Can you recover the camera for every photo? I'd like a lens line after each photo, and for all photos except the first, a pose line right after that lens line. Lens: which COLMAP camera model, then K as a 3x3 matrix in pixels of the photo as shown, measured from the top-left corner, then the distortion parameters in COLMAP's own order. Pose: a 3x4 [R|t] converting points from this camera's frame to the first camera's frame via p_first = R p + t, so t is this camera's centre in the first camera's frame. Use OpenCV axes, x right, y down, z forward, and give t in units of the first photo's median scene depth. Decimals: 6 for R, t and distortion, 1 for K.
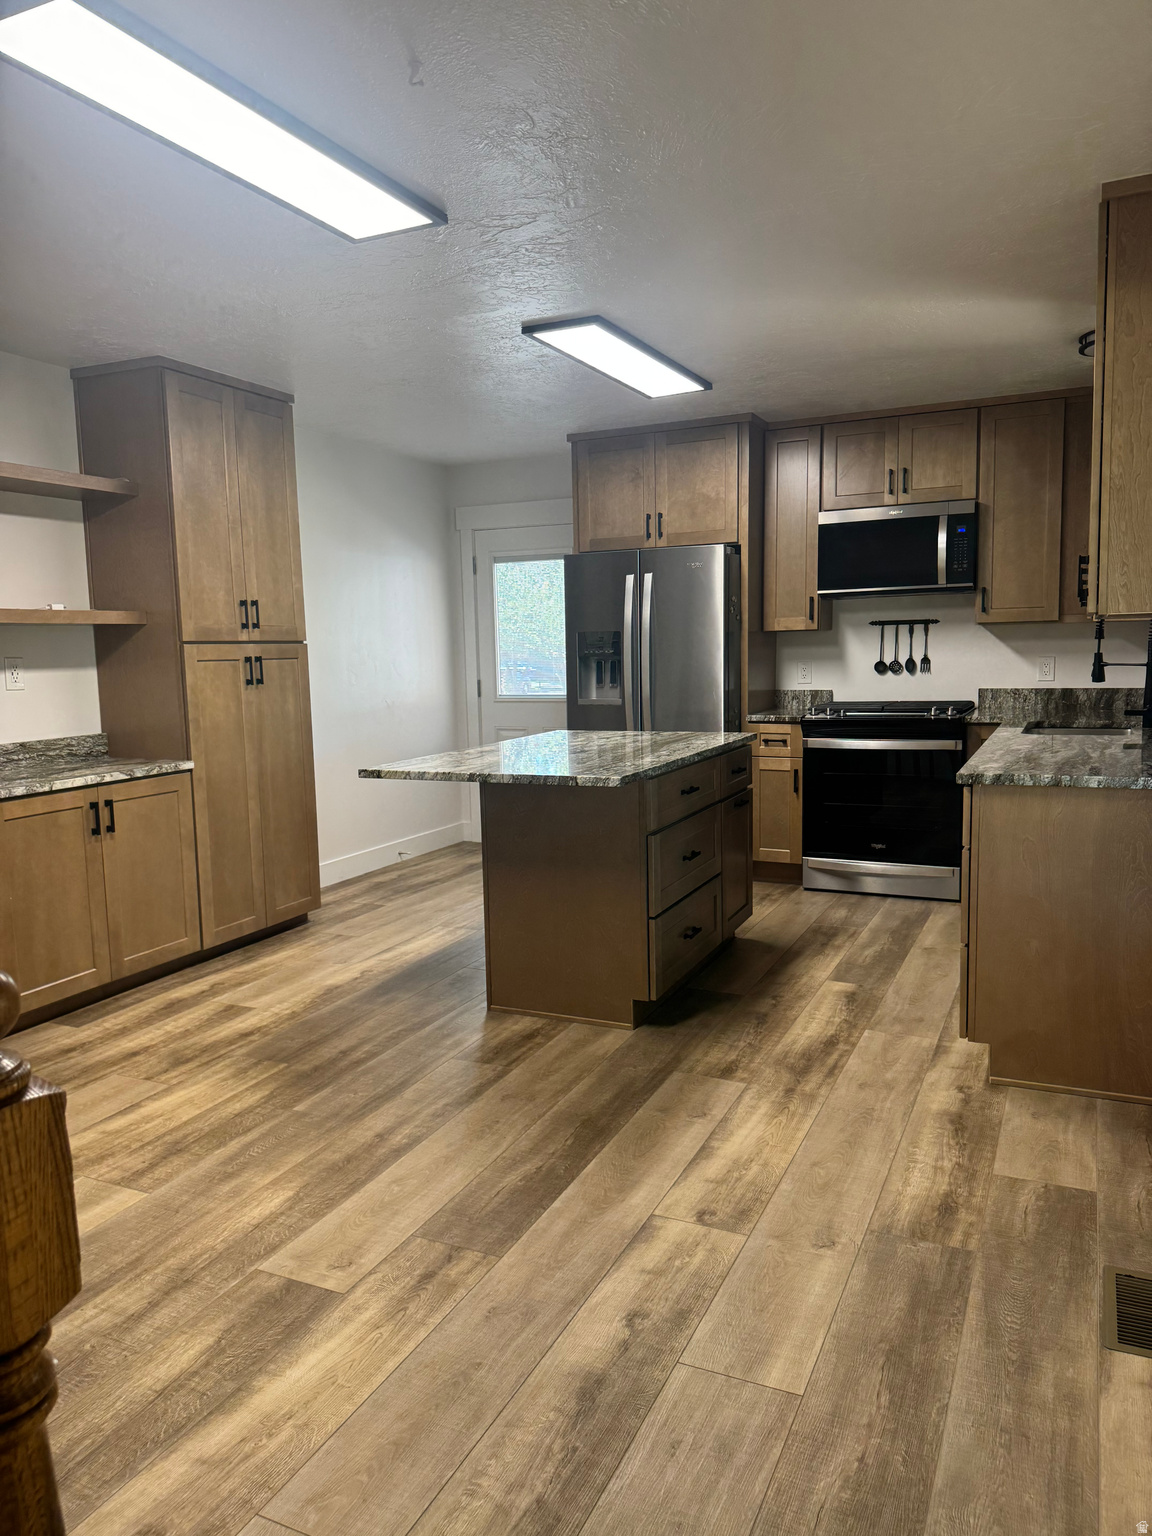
lens RADIAL K [[1070.4, 0, 571.1], [0, 1070.4, 790.3], [0, 0, 1]] dist [0.115513, -0.195507]
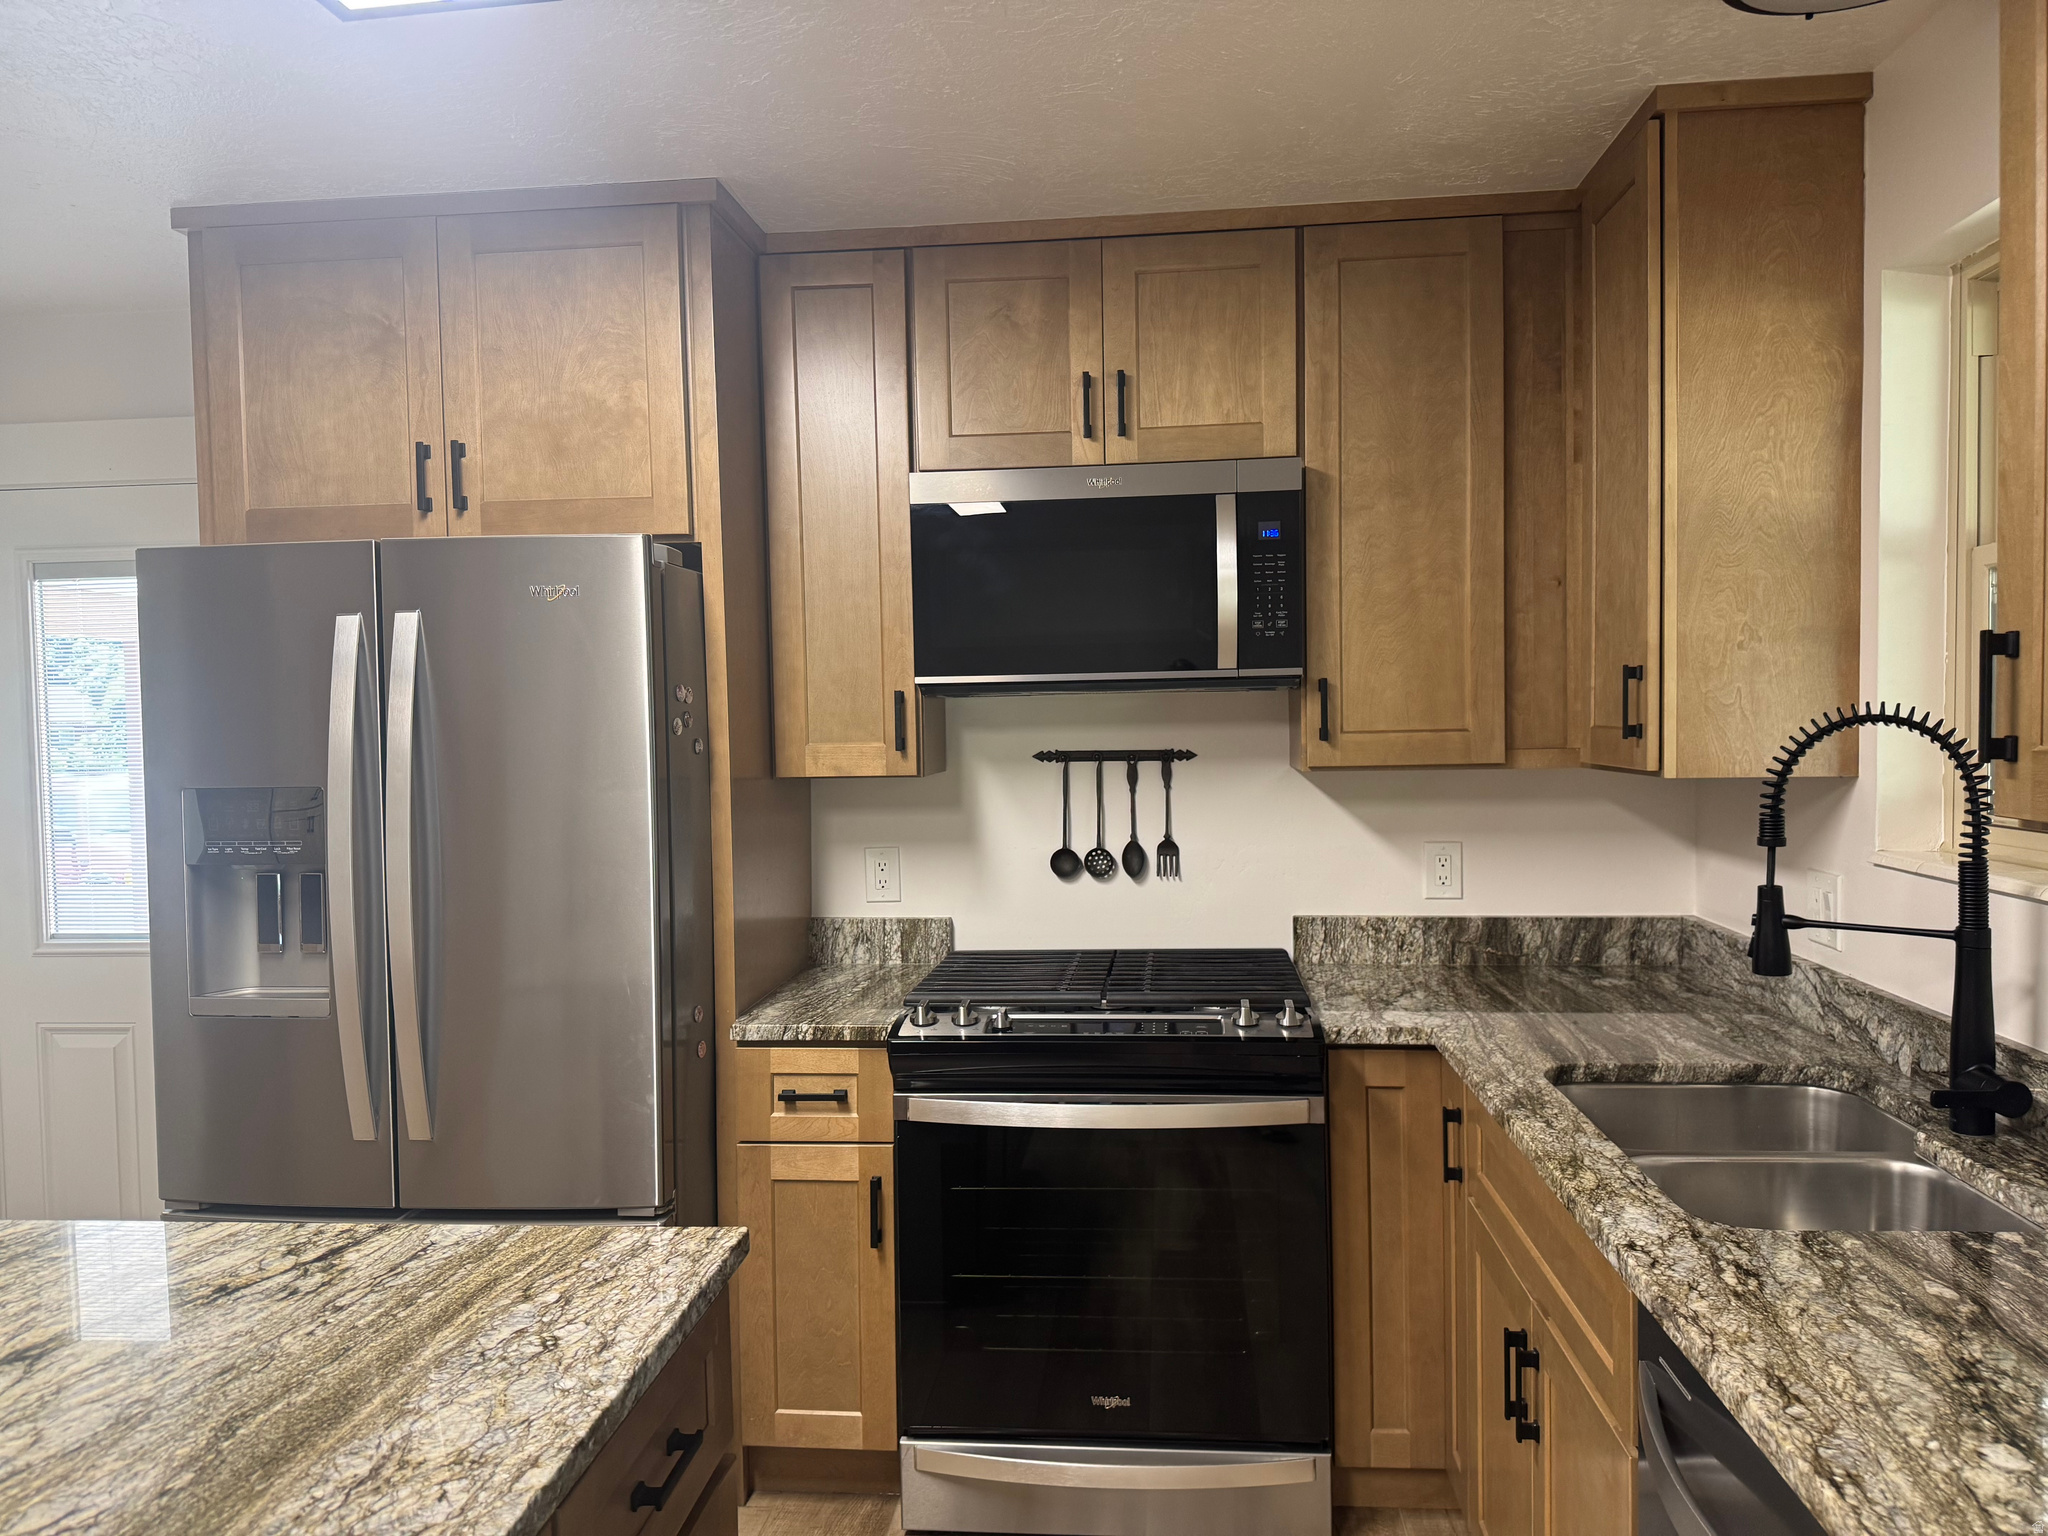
lens RADIAL K [[1427.2, 0, 1018.7], [0, 1427.2, 773.0], [0, 0, 1]] dist [0.115513, -0.195507]
pose [[0.945209, -0.006906, 0.326394, 0.100637], [0.040620, 0.994495, -0.096590, -0.102867], [-0.323930, 0.104556, 0.940286, 0.528183]]
